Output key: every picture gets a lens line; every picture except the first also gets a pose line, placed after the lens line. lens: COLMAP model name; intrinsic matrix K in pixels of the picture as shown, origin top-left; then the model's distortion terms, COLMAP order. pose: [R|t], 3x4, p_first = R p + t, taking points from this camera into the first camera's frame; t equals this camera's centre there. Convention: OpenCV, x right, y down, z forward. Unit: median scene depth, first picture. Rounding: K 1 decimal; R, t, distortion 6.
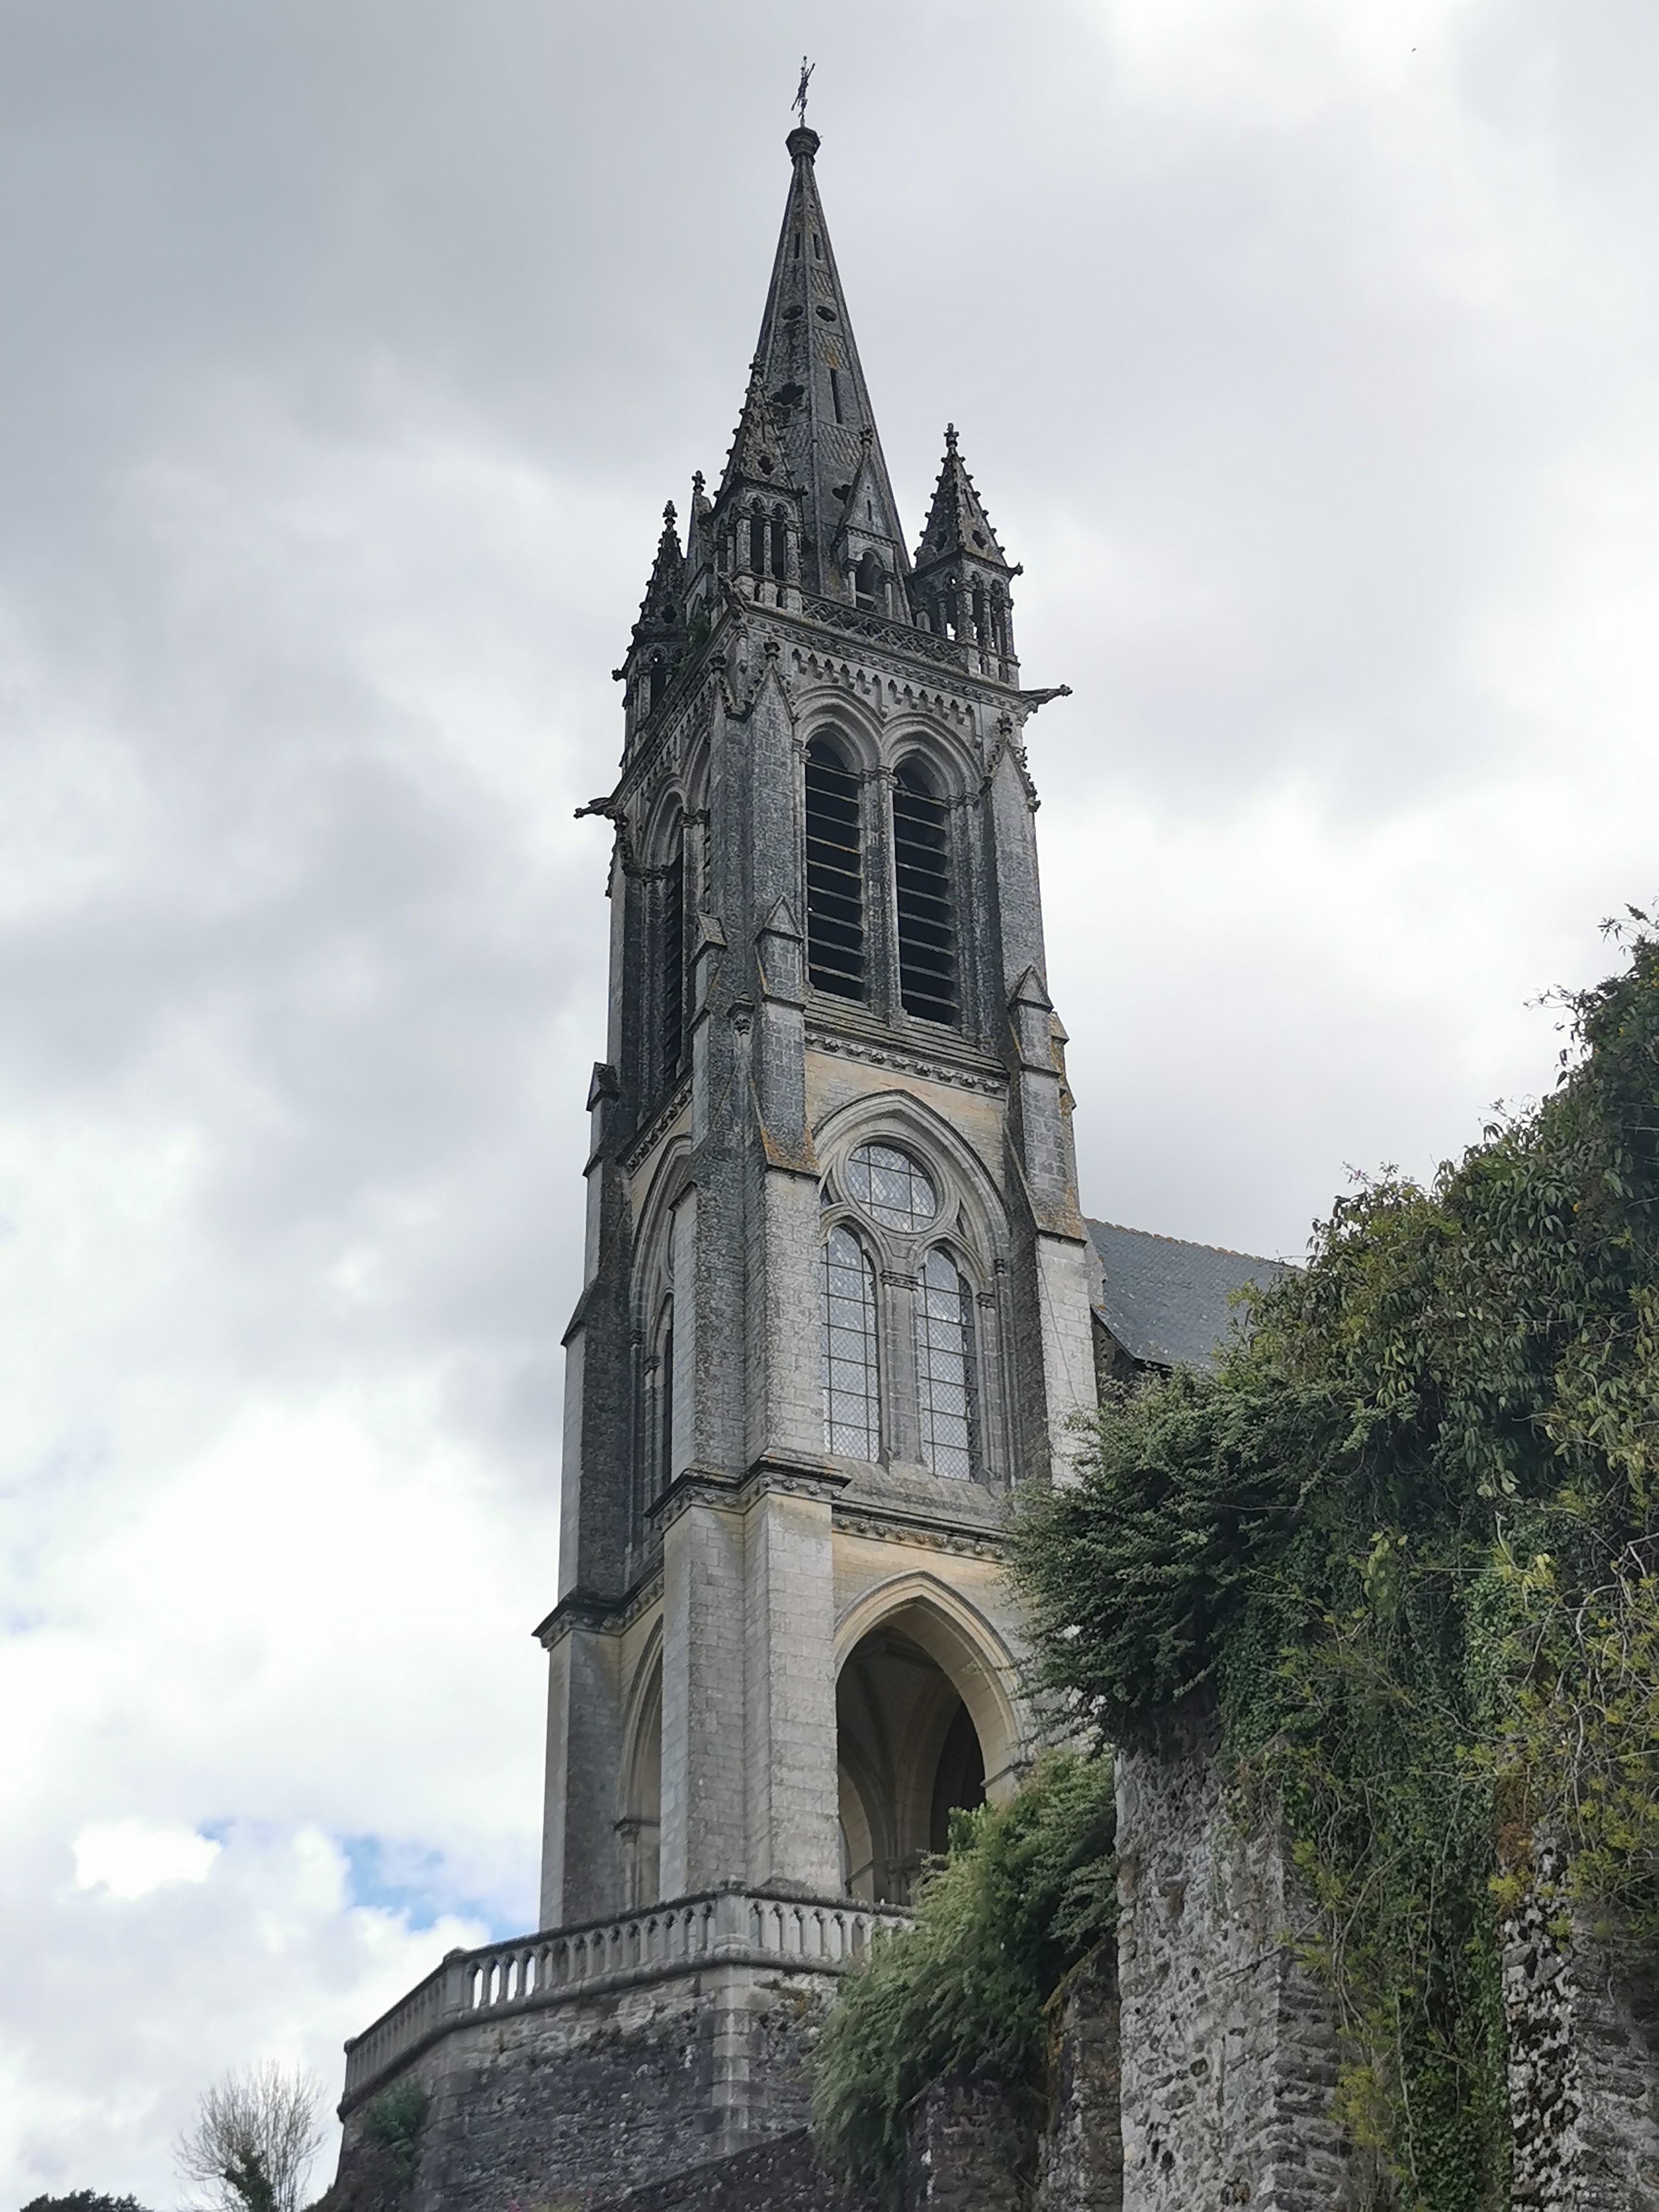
lens RADIAL K [[2903.0, 0, 835.0], [0, 2903.0, 1099.8], [0, 0, 1]] dist [0.067814, 0.000178]
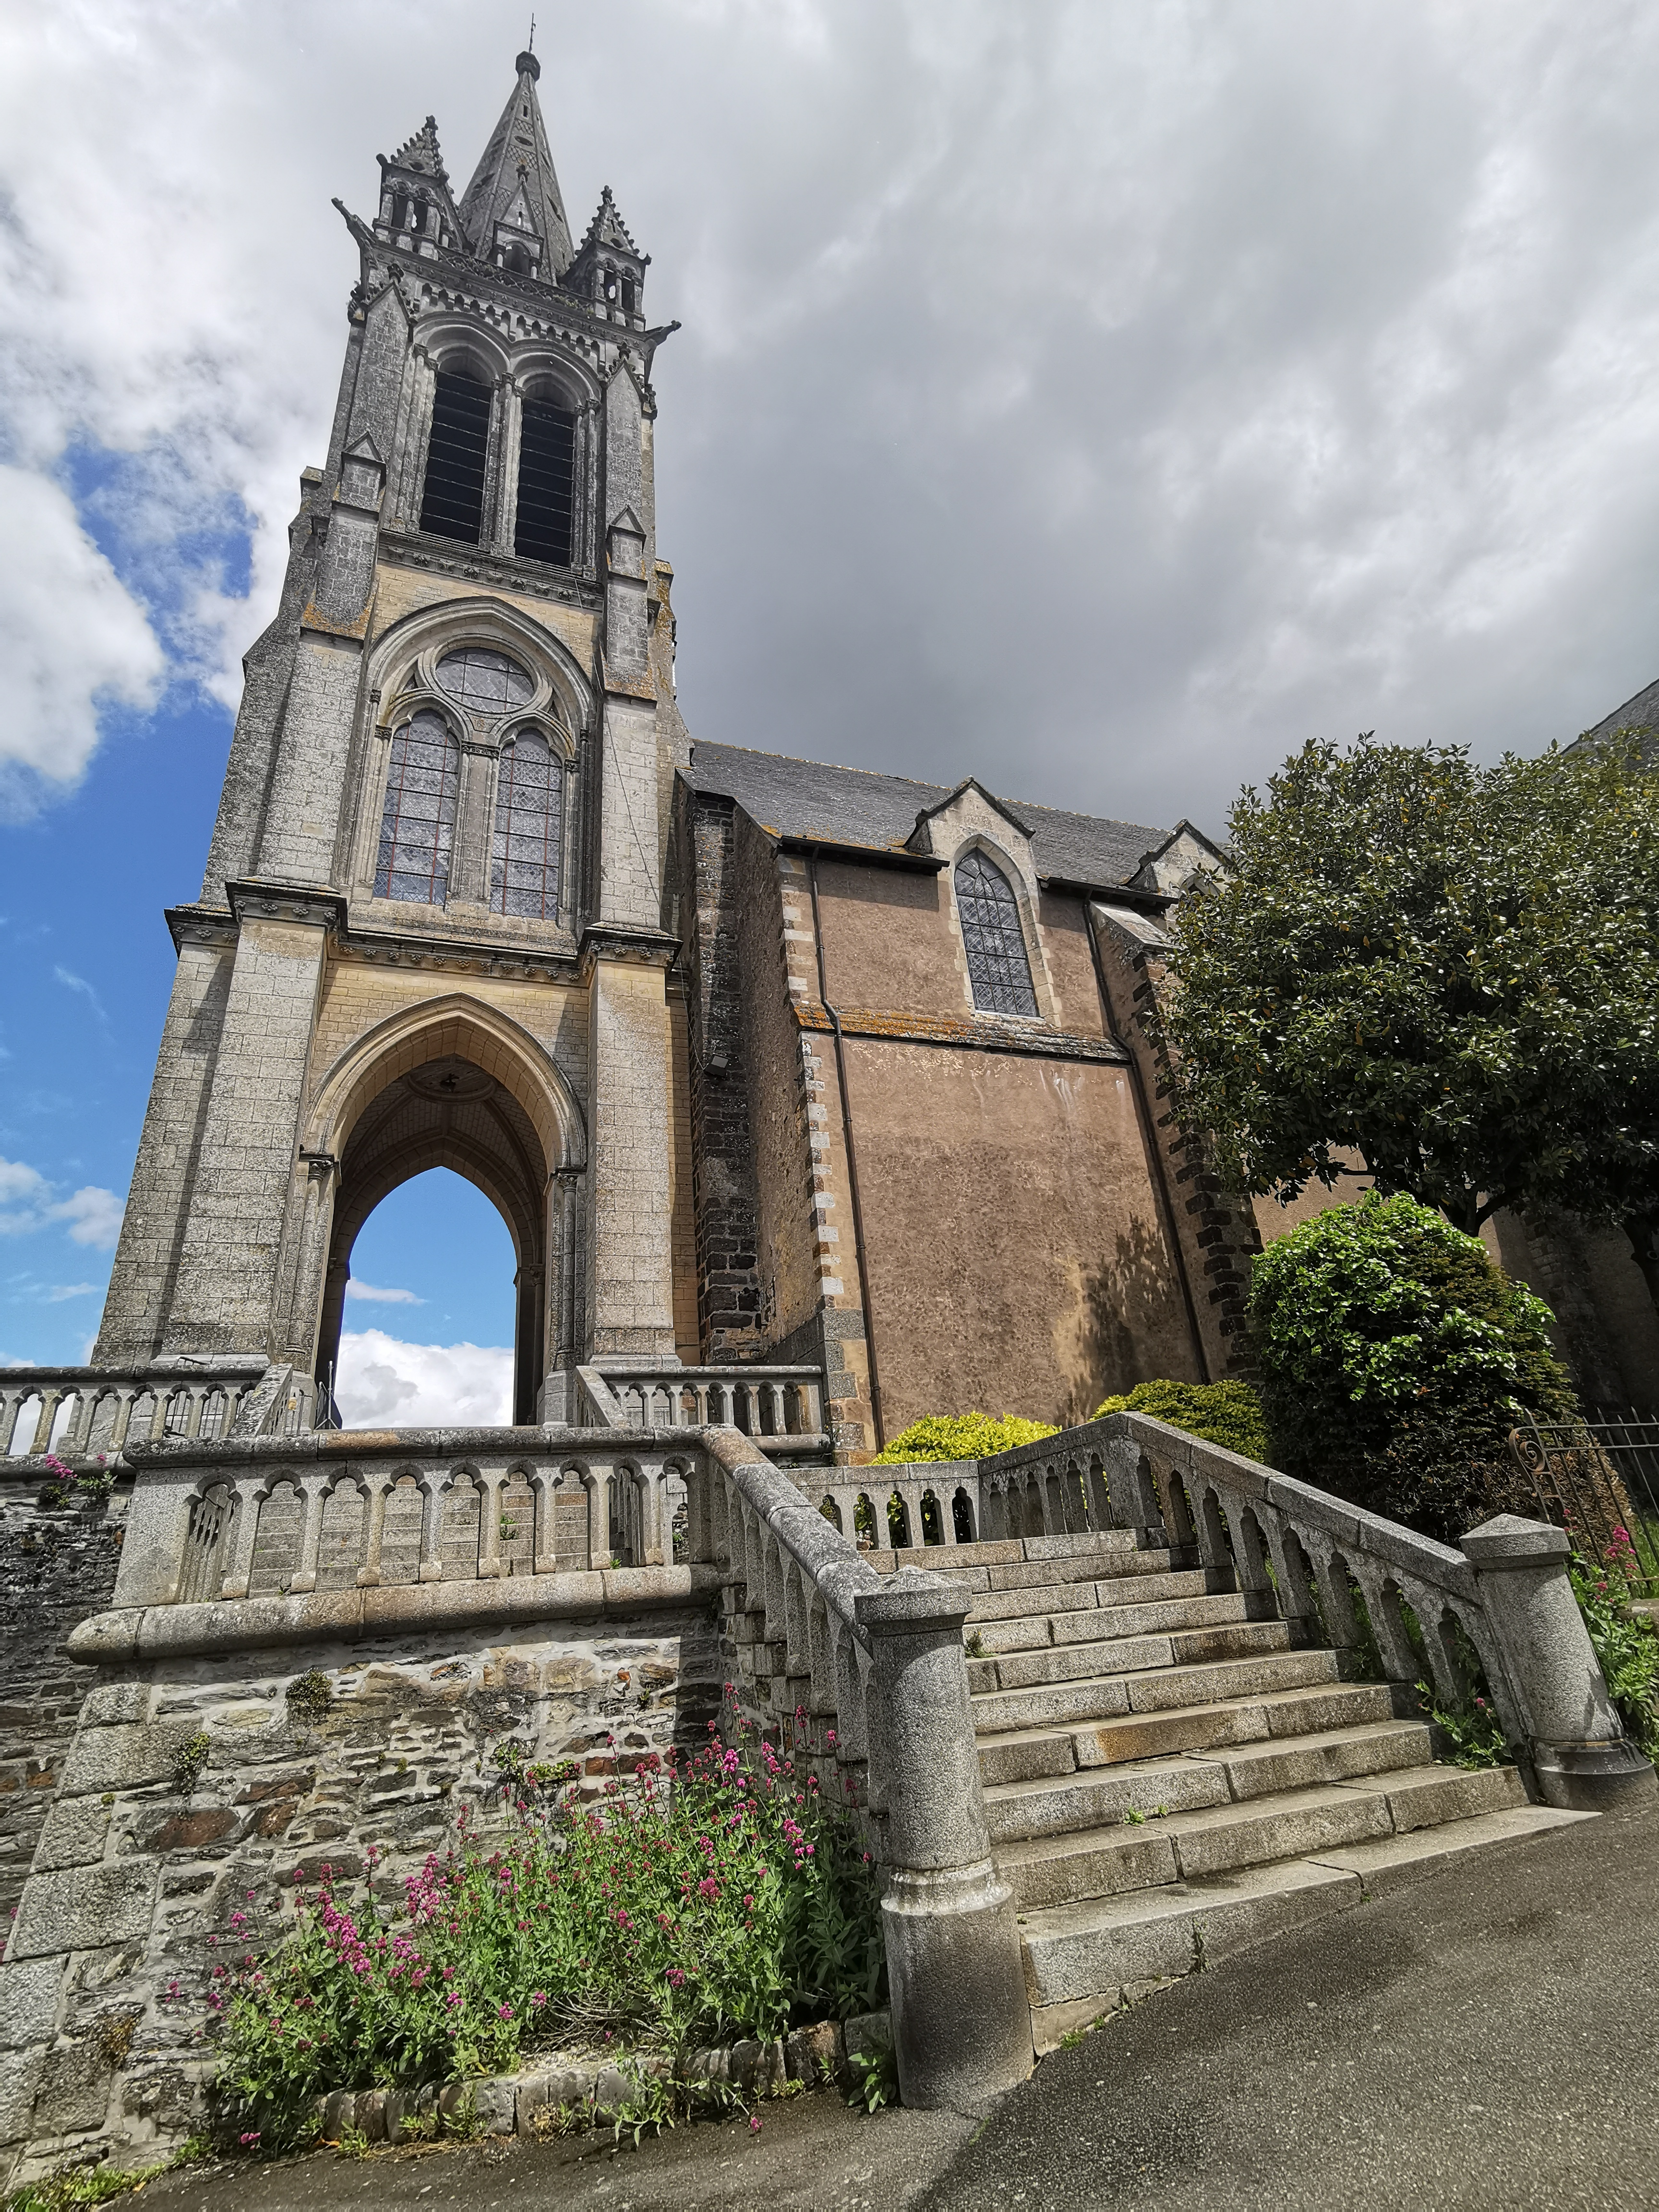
lens RADIAL K [[1077.1, 0, 829.5], [0, 1077.1, 1104.4], [0, 0, 1]] dist [-0.059636, 0.064864]
pose [[0.992744, -0.099673, -0.067270, 0.164844], [0.108163, 0.984600, 0.137349, 0.151177], [0.052544, -0.143628, 0.988236, 0.591553]]
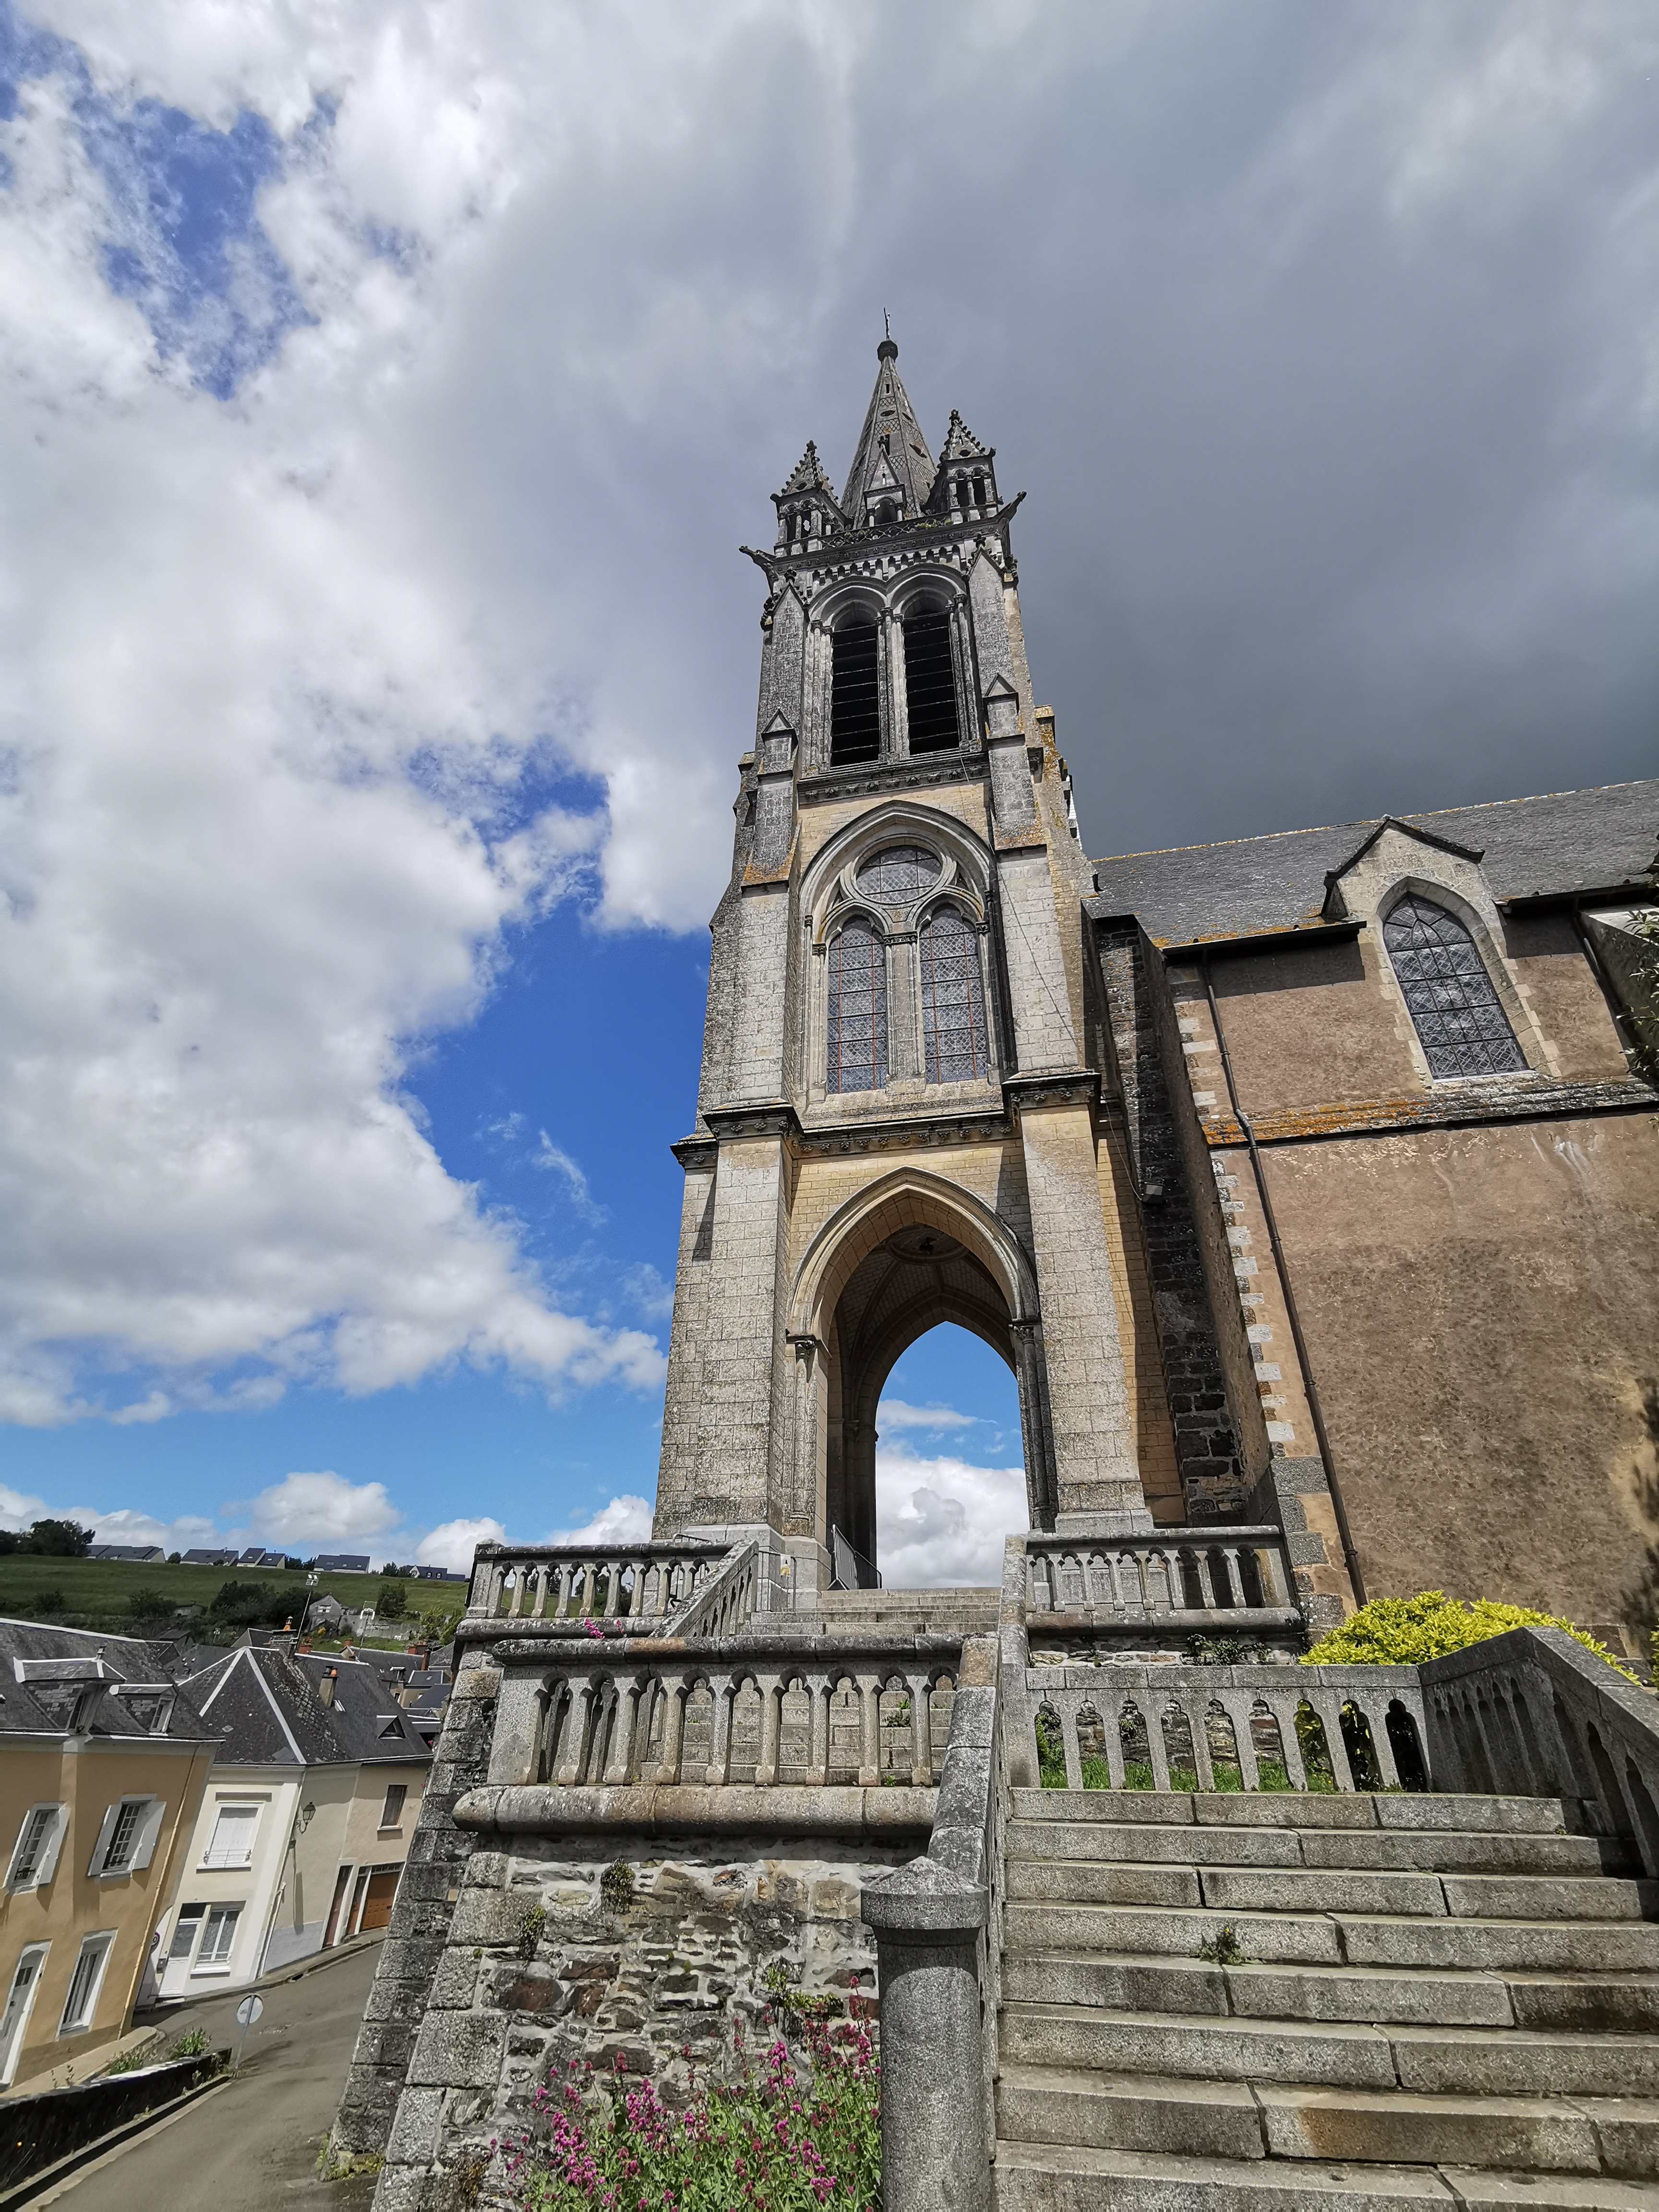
lens RADIAL K [[1075.0, 0, 826.3], [0, 1075.0, 1100.5], [0, 0, 1]] dist [-0.058875, 0.063444]
pose [[0.785768, -0.308507, -0.536089, 0.212957], [0.315186, 0.945471, -0.082116, 0.150542], [0.532190, -0.104444, 0.840158, 0.605016]]
